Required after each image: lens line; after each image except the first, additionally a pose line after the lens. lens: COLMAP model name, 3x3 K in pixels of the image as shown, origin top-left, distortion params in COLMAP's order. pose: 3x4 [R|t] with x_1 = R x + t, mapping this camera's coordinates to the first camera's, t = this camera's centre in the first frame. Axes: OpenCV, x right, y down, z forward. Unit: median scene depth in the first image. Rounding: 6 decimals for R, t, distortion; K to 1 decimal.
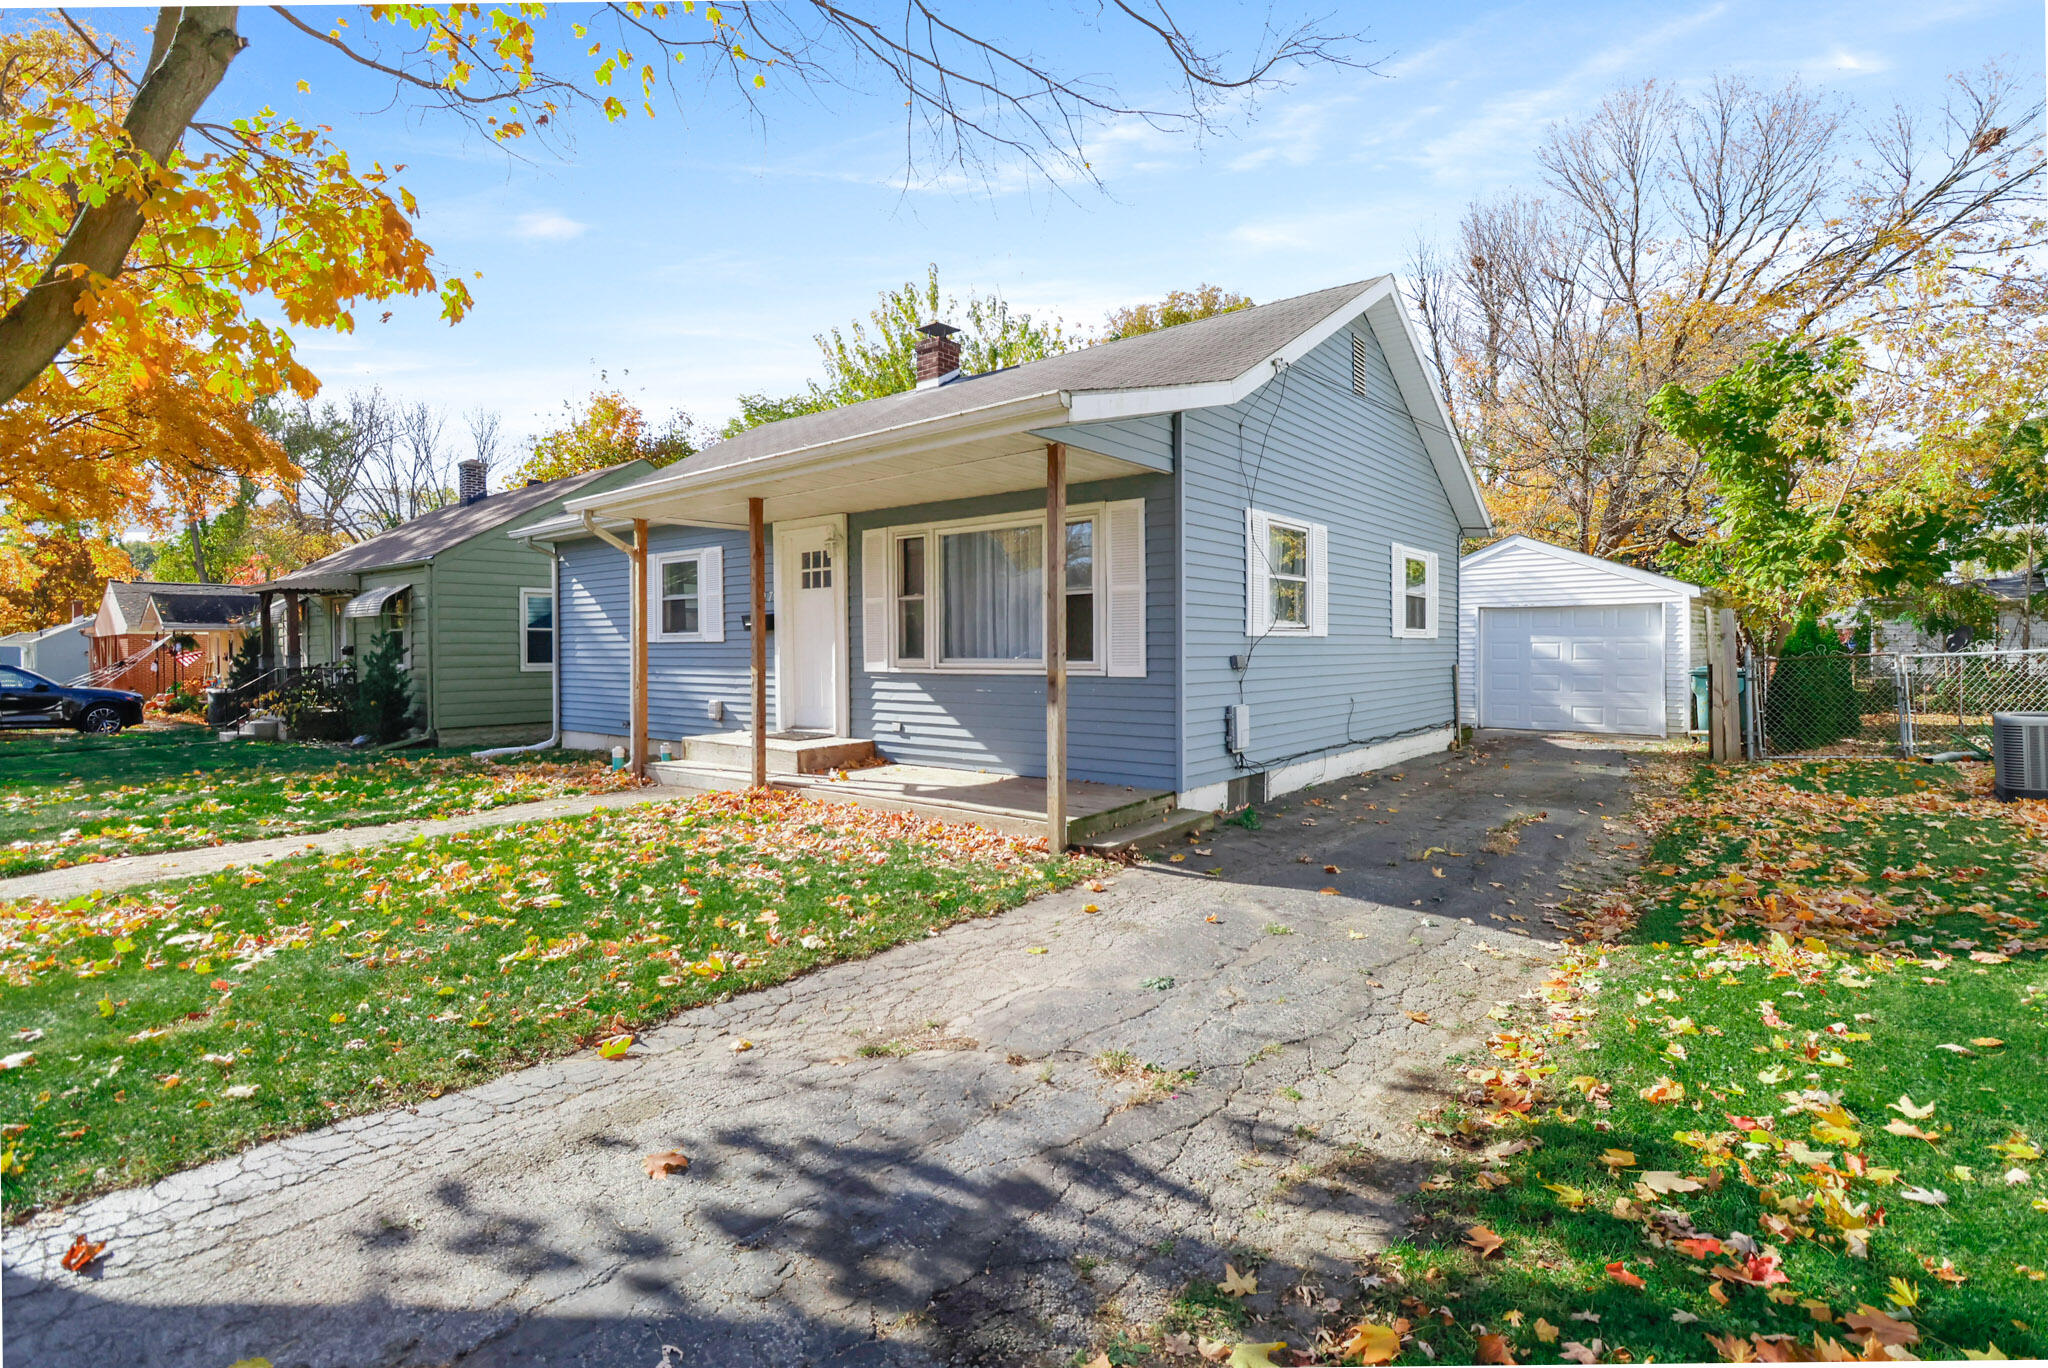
lens RADIAL K [[981.4, 0, 1016.2], [0, 981.4, 628.2], [0, 0, 1]] dist [0.000188, -0.000061]
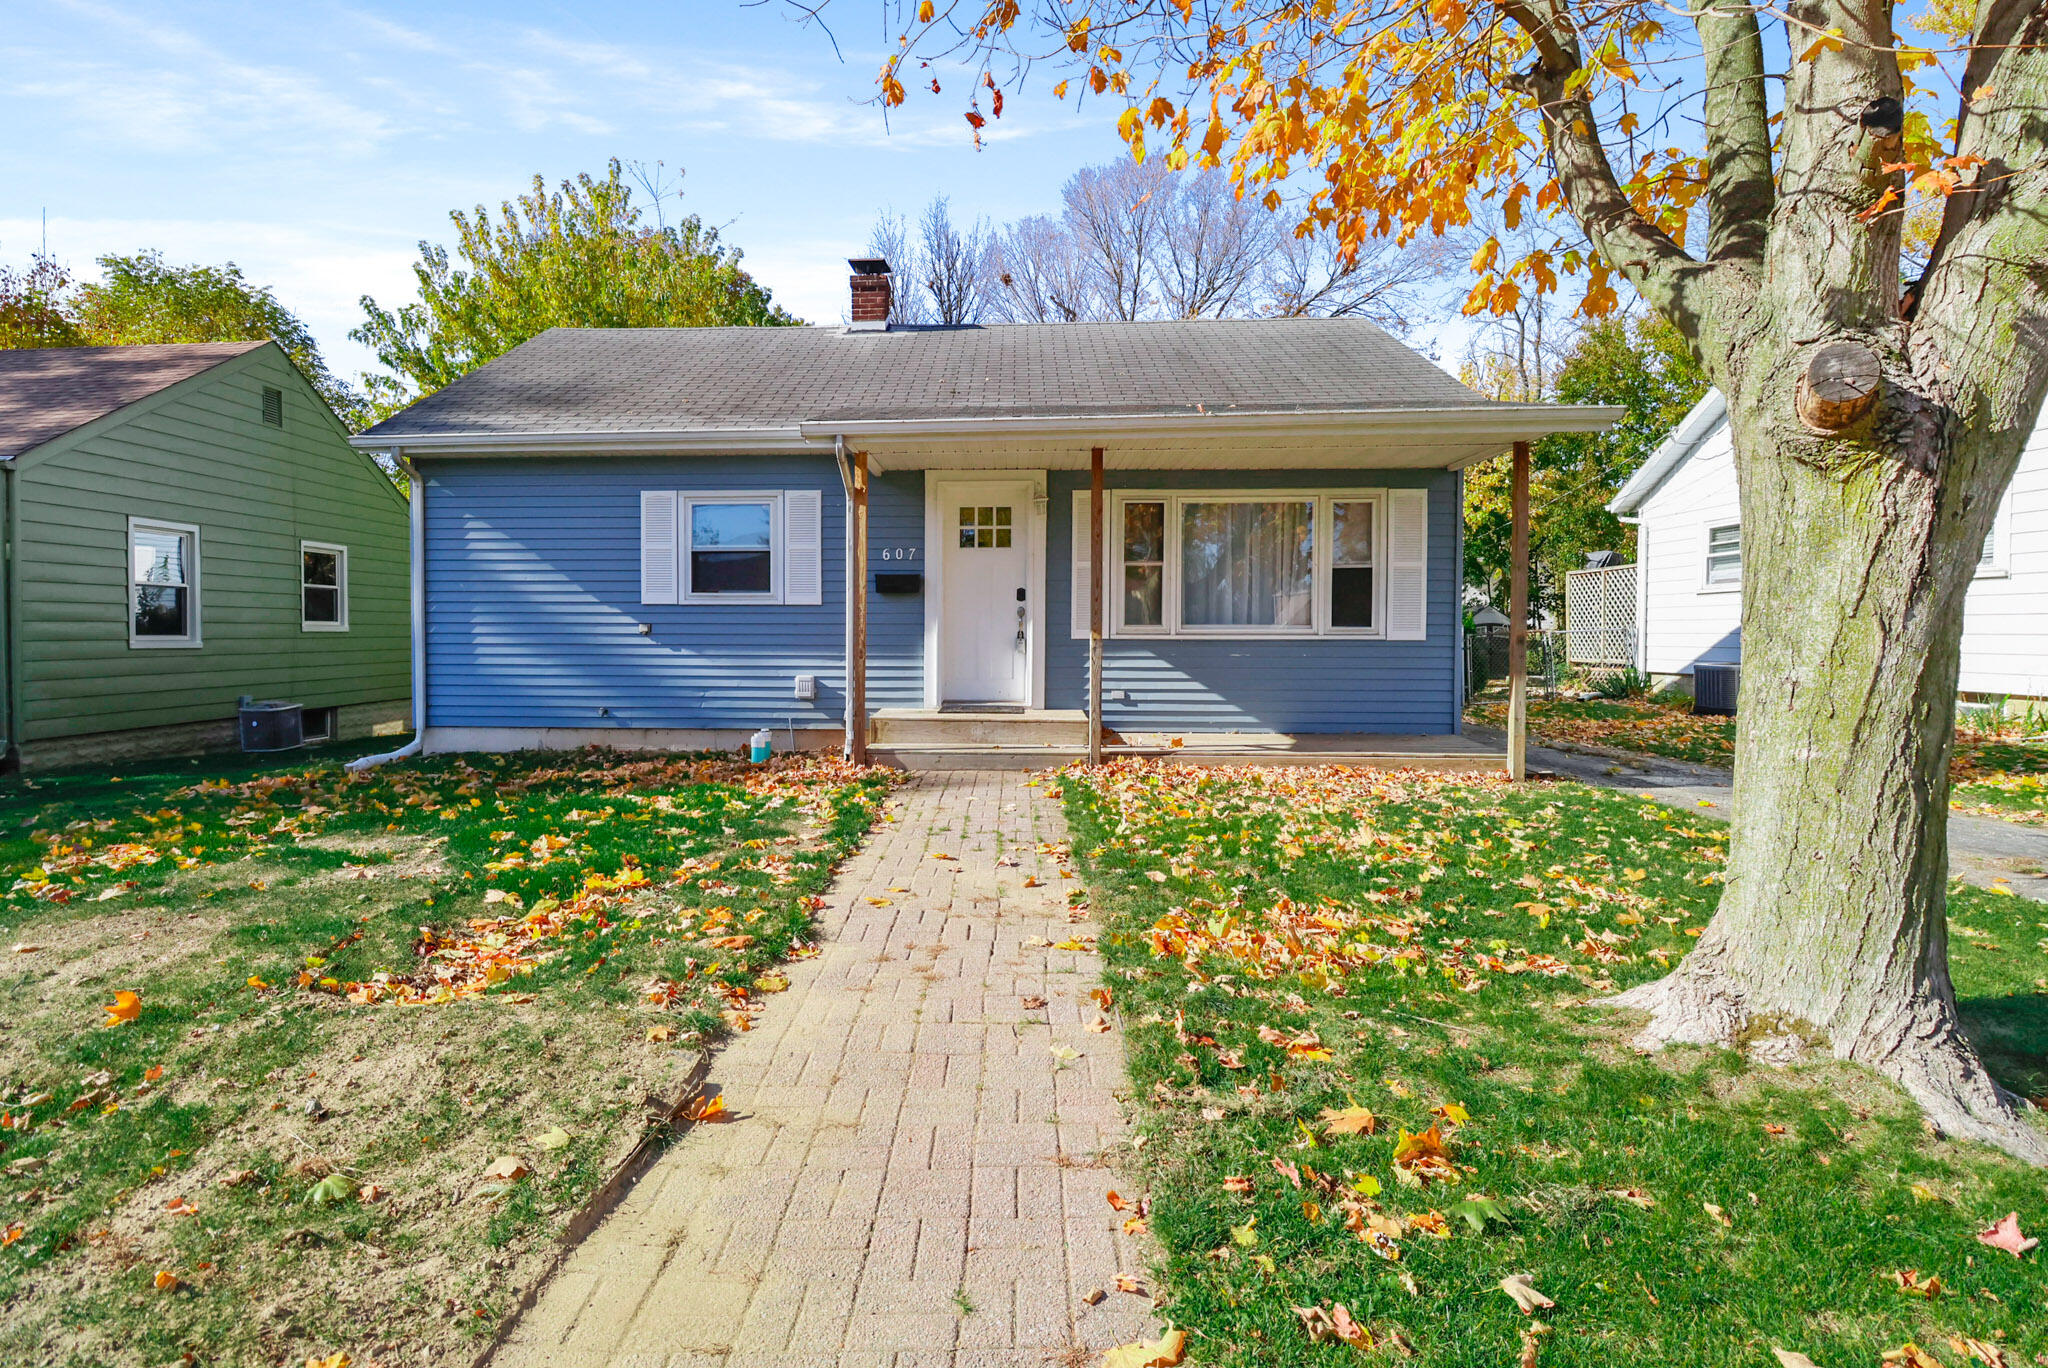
lens RADIAL K [[981.4, 0, 1016.2], [0, 981.4, 628.2], [0, 0, 1]] dist [0.000188, -0.000061]
pose [[0.807179, 0.034572, 0.589294, -0.786100], [-0.021549, 0.999344, -0.029112, 0.065513], [-0.589913, 0.010800, 0.807394, 0.275673]]
